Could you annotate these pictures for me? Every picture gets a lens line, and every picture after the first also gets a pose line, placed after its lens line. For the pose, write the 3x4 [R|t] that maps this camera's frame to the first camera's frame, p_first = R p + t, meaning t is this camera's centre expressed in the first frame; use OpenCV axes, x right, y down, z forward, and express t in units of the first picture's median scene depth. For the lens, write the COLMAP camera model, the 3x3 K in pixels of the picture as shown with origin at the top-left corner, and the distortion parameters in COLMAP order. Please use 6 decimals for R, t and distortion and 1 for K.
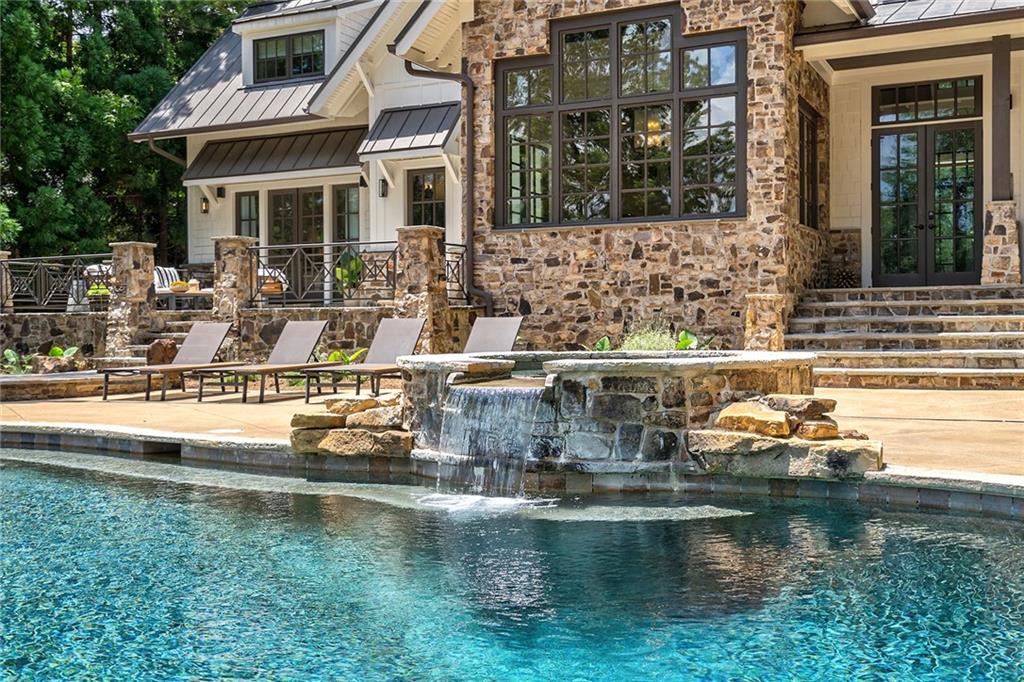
lens RADIAL K [[1091.2, 0, 525.3], [0, 1091.2, 335.2], [0, 0, 1]] dist [0.027227, -0.001454]
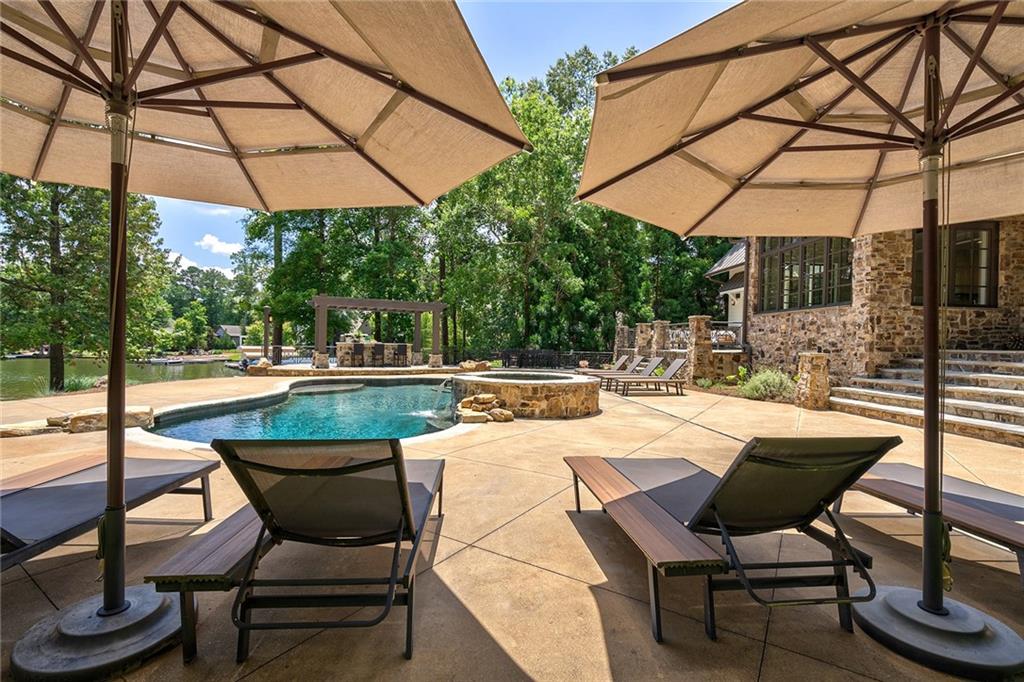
lens RADIAL K [[467.1, 0, 512.0], [0, 467.1, 341.0], [0, 0, 1]] dist [-0.000059, 0.000185]
pose [[0.468901, 0.014920, -0.883125, 0.550867], [-0.031938, 0.999490, -0.000071, -0.035546], [0.882673, 0.028239, 0.469138, 0.215851]]
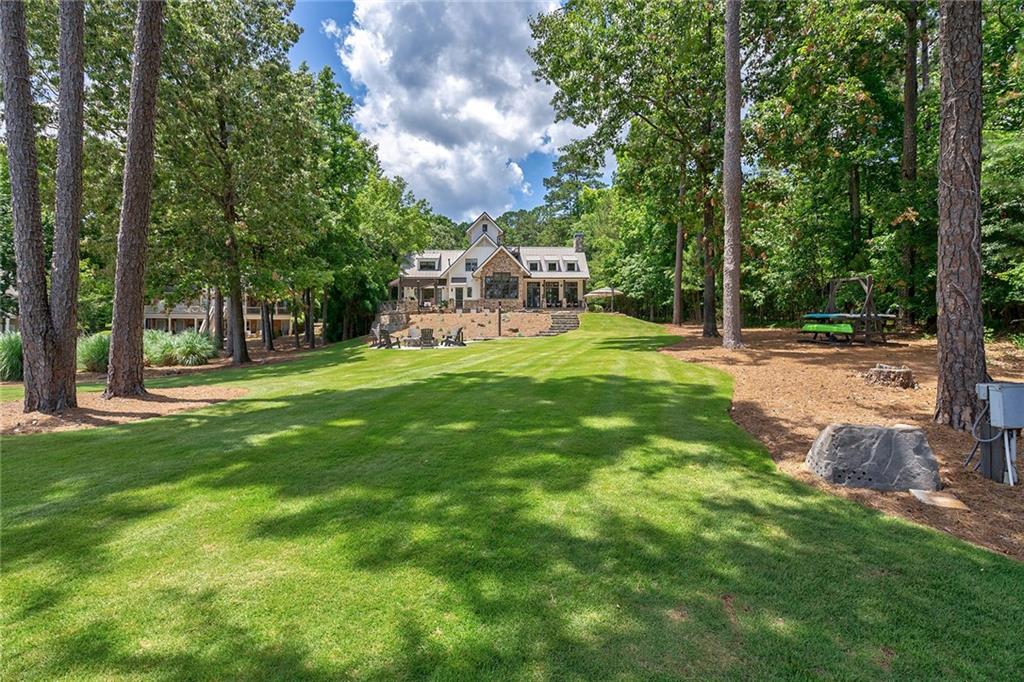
lens RADIAL K [[467.1, 0, 512.0], [0, 467.1, 341.0], [0, 0, 1]] dist [-0.000059, 0.000185]
pose [[0.886734, 0.002947, 0.462270, -1.428323], [-0.006475, 0.999961, 0.006045, 0.185832], [-0.462234, -0.008354, 0.886719, -2.063228]]
